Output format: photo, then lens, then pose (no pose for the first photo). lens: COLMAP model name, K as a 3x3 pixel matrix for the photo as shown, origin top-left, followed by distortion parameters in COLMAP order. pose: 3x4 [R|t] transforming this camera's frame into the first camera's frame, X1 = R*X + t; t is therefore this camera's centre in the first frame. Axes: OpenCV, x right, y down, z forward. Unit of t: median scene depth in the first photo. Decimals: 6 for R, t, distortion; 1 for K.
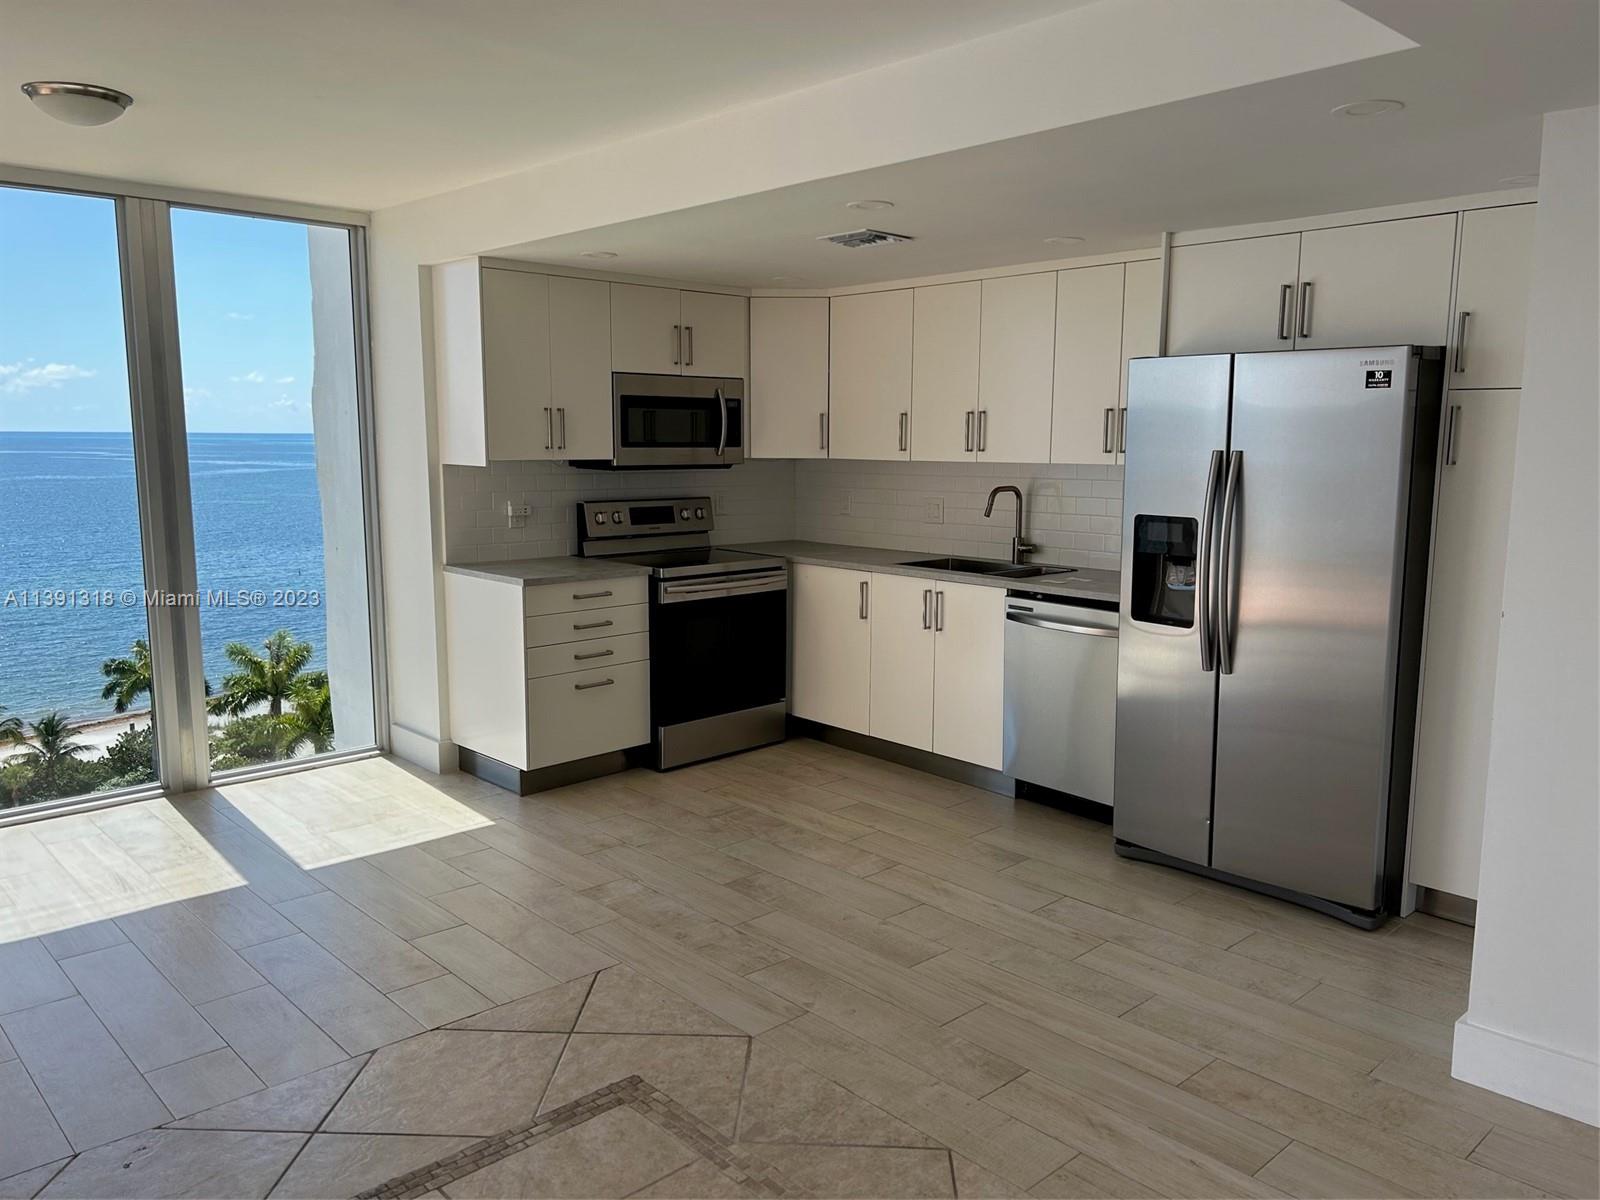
lens RADIAL K [[1207.7, 0, 809.5], [0, 1207.7, 599.9], [0, 0, 1]] dist [0.074230, -0.087673]
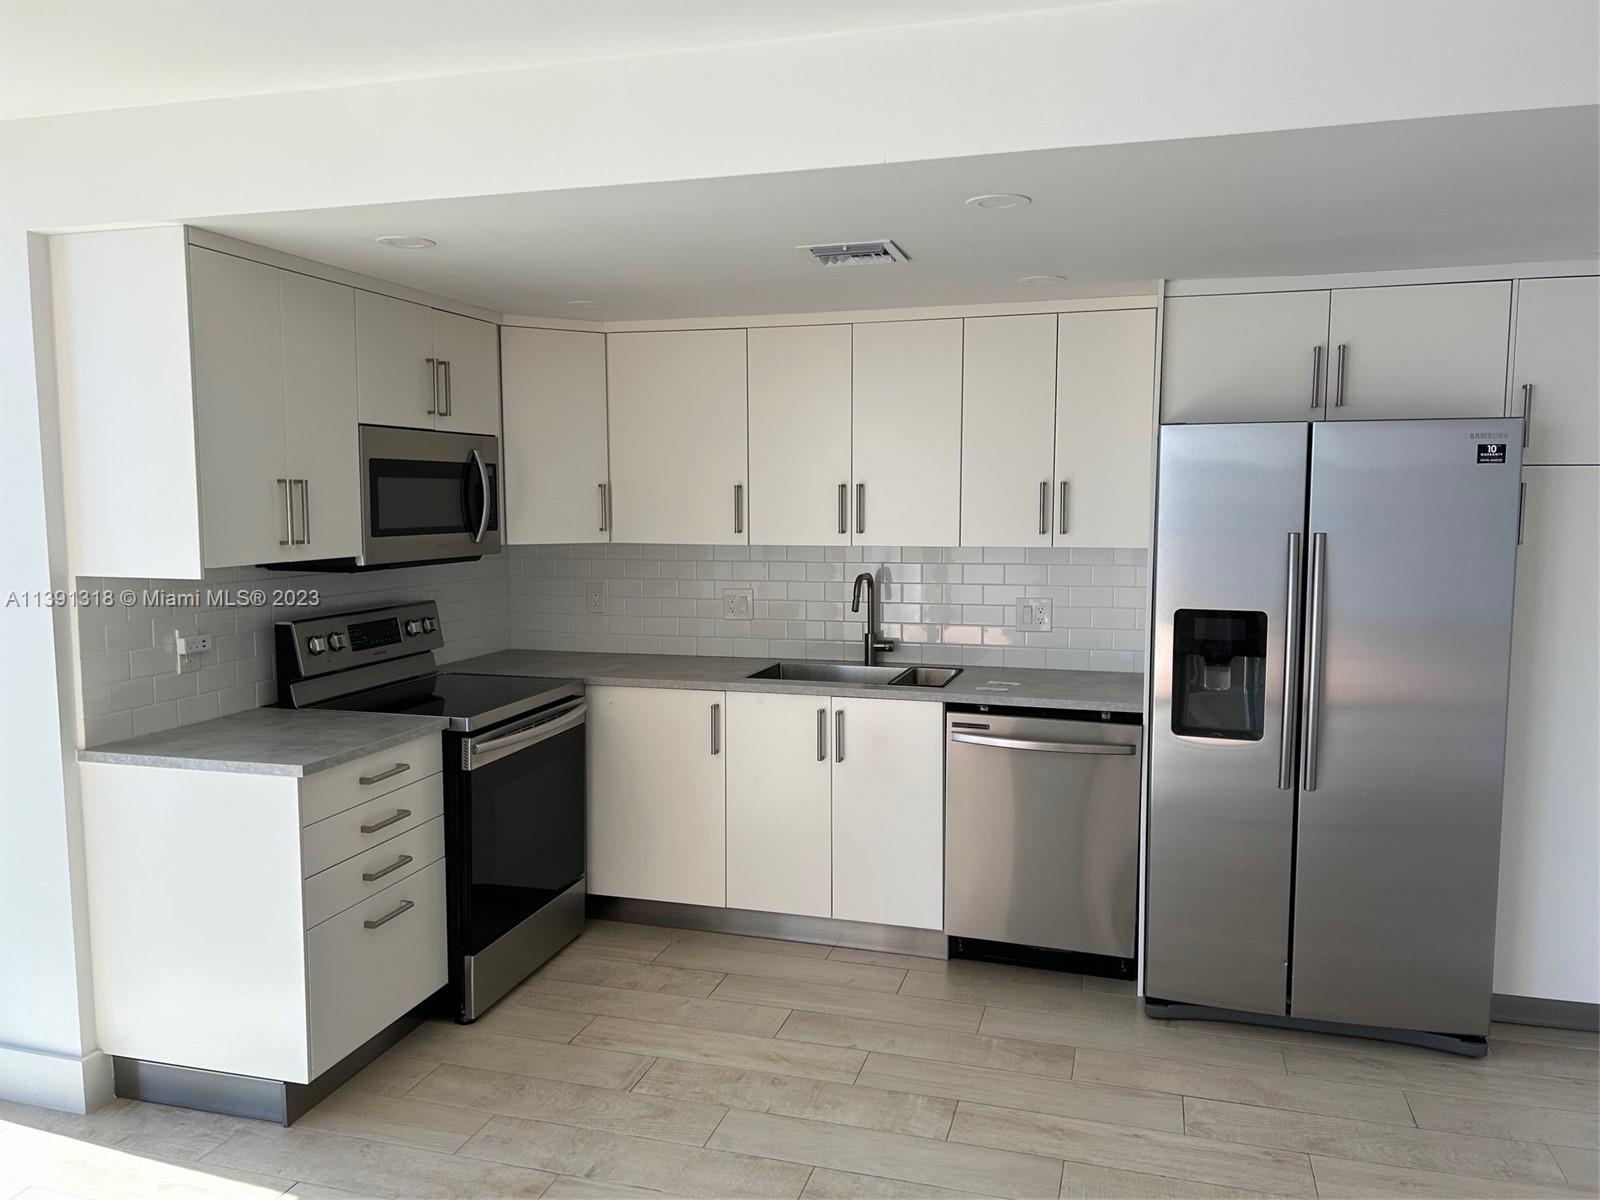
lens RADIAL K [[1207.7, 0, 815.8], [0, 1207.7, 600.6], [0, 0, 1]] dist [0.074230, -0.087673]
pose [[0.859080, -0.051830, 0.509210, -0.299622], [0.076223, 0.996721, -0.027145, -0.058133], [-0.506134, 0.062133, 0.860214, 0.326726]]
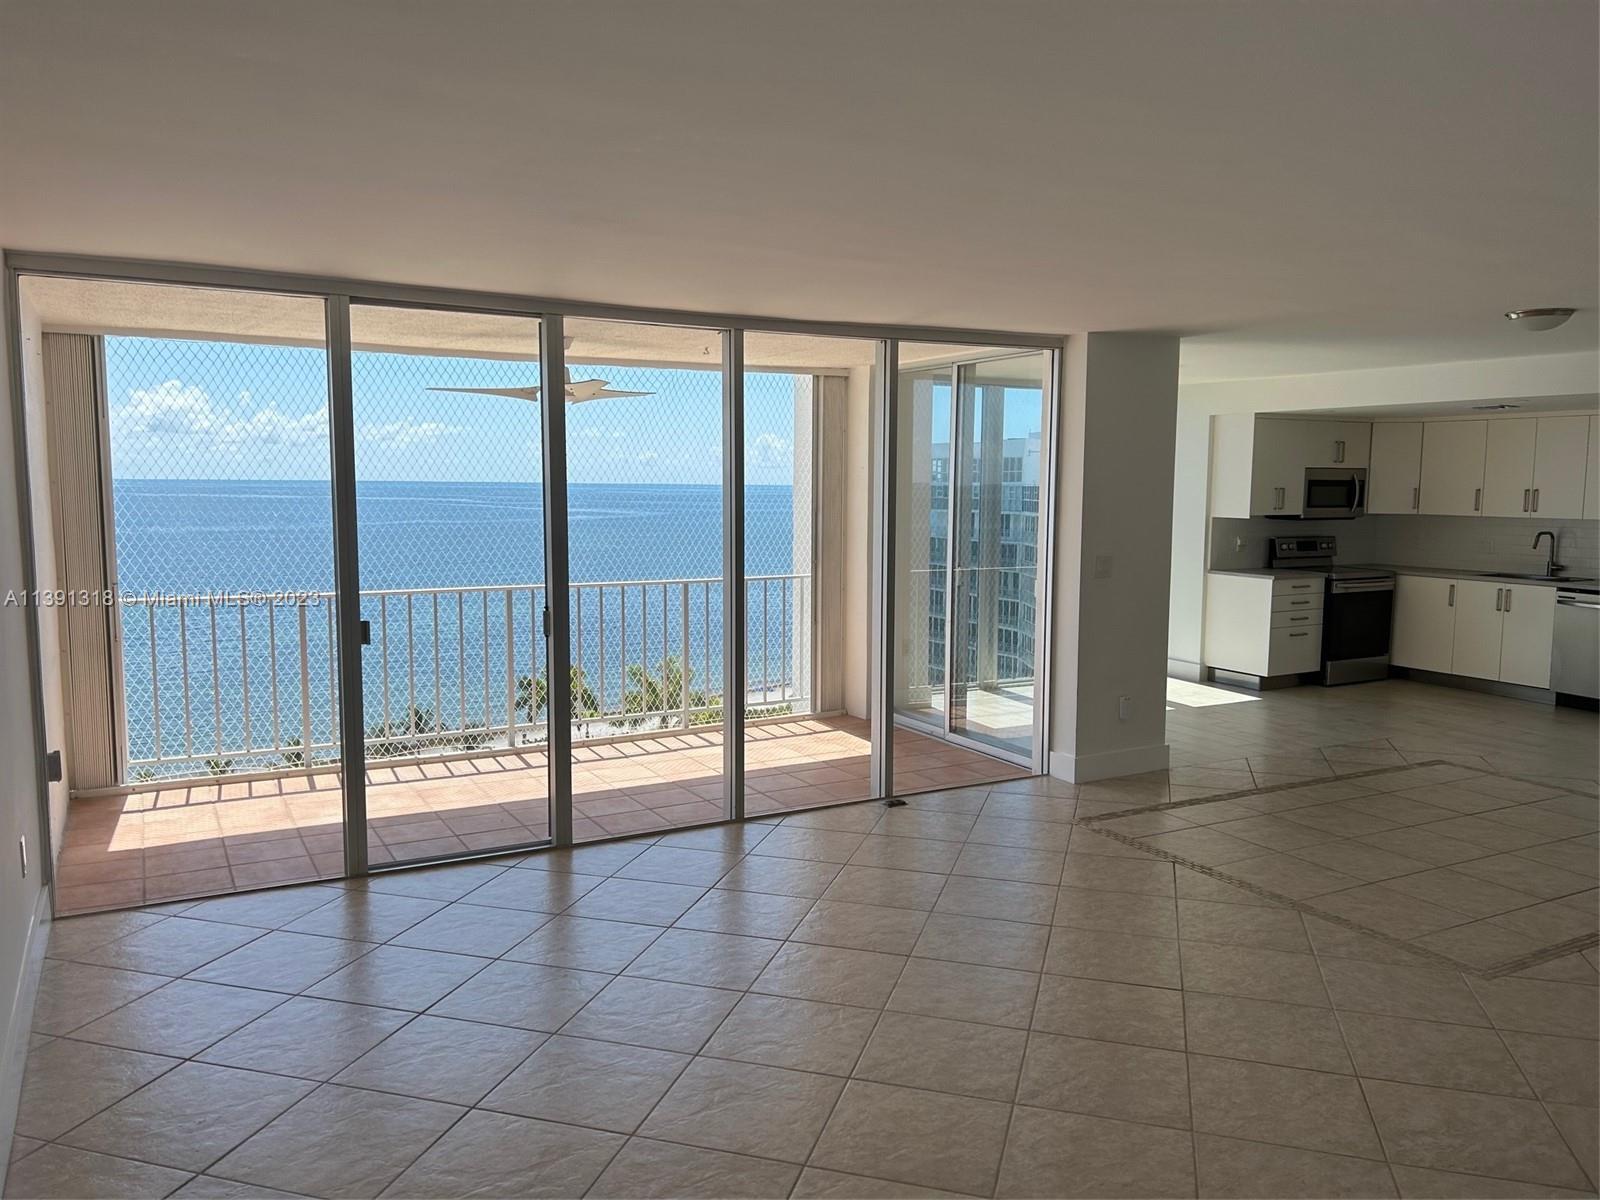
lens RADIAL K [[1207.7, 0, 796.2], [0, 1207.7, 612.2], [0, 0, 1]] dist [0.074230, -0.087673]
pose [[0.967990, 0.029362, -0.249264, -0.457255], [-0.038236, 0.998793, -0.030834, 0.123042], [0.248057, 0.039378, 0.967945, -1.012113]]
